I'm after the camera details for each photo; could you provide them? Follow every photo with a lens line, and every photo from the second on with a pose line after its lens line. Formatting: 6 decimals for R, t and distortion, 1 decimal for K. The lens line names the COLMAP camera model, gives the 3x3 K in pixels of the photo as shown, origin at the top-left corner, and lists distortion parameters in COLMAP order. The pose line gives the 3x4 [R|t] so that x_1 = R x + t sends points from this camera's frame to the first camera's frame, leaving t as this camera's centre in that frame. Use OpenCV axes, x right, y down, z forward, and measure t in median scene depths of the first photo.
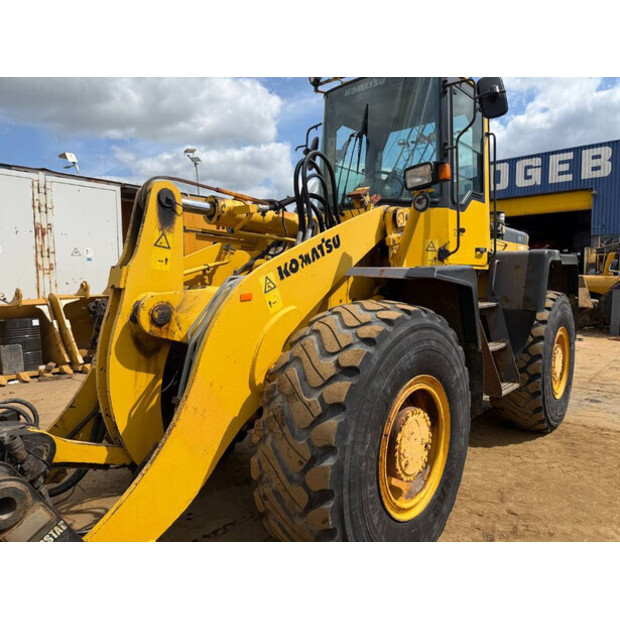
lens RADIAL K [[435.1, 0, 310.8], [0, 435.1, 306.9], [0, 0, 1]] dist [0.034254, -0.044983]
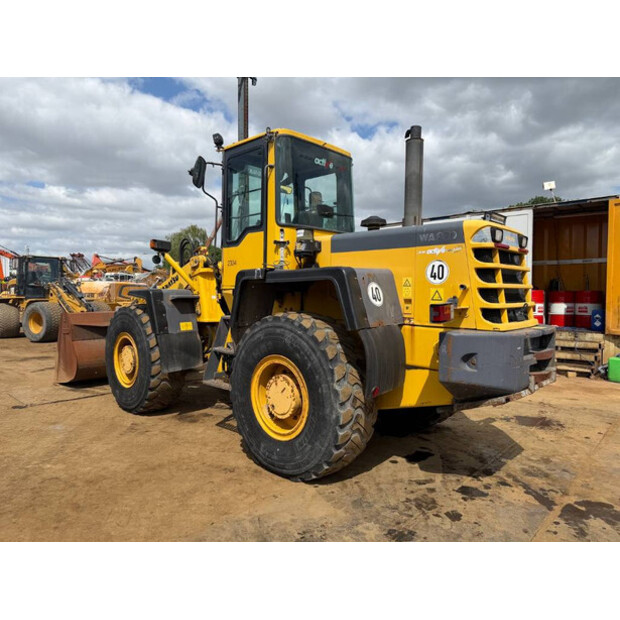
lens RADIAL K [[435.1, 0, 311.2], [0, 435.1, 307.6], [0, 0, 1]] dist [0.034254, -0.044983]
pose [[-0.023232, 0.036807, -0.999052, 1.987597], [-0.069012, 0.996879, 0.038332, -0.116849], [0.997345, 0.069837, -0.020620, 1.506449]]
